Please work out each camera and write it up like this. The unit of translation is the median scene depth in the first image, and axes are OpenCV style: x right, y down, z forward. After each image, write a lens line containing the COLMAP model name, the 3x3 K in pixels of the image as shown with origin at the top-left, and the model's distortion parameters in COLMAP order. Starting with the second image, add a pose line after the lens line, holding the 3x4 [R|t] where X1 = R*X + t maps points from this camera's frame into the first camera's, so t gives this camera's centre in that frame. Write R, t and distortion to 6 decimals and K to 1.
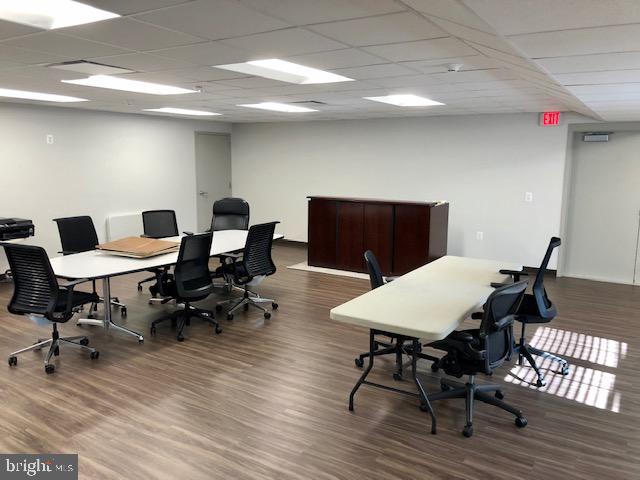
lens RADIAL K [[529.5, 0, 320.0], [0, 529.5, 240.0], [0, 0, 1]] dist [0.011274, -0.001449]
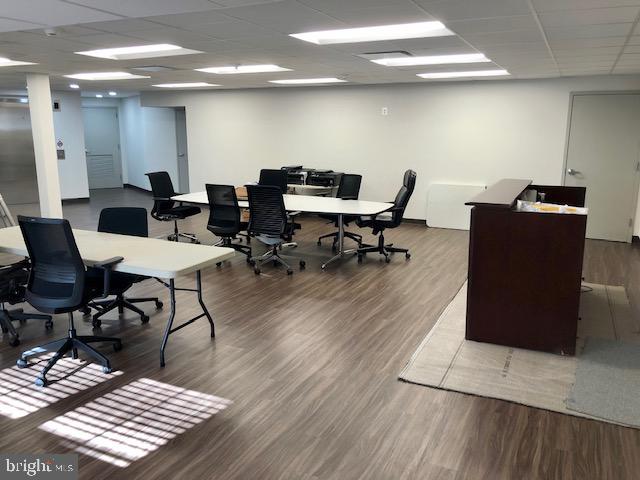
lens RADIAL K [[529.5, 0, 320.0], [0, 529.5, 240.0], [0, 0, 1]] dist [0.011274, -0.001449]
pose [[0.098739, 0.202653, -0.974260, 1.048427], [-0.153812, 0.970386, 0.186258, -0.154512], [0.983154, 0.131462, 0.126985, 1.071861]]
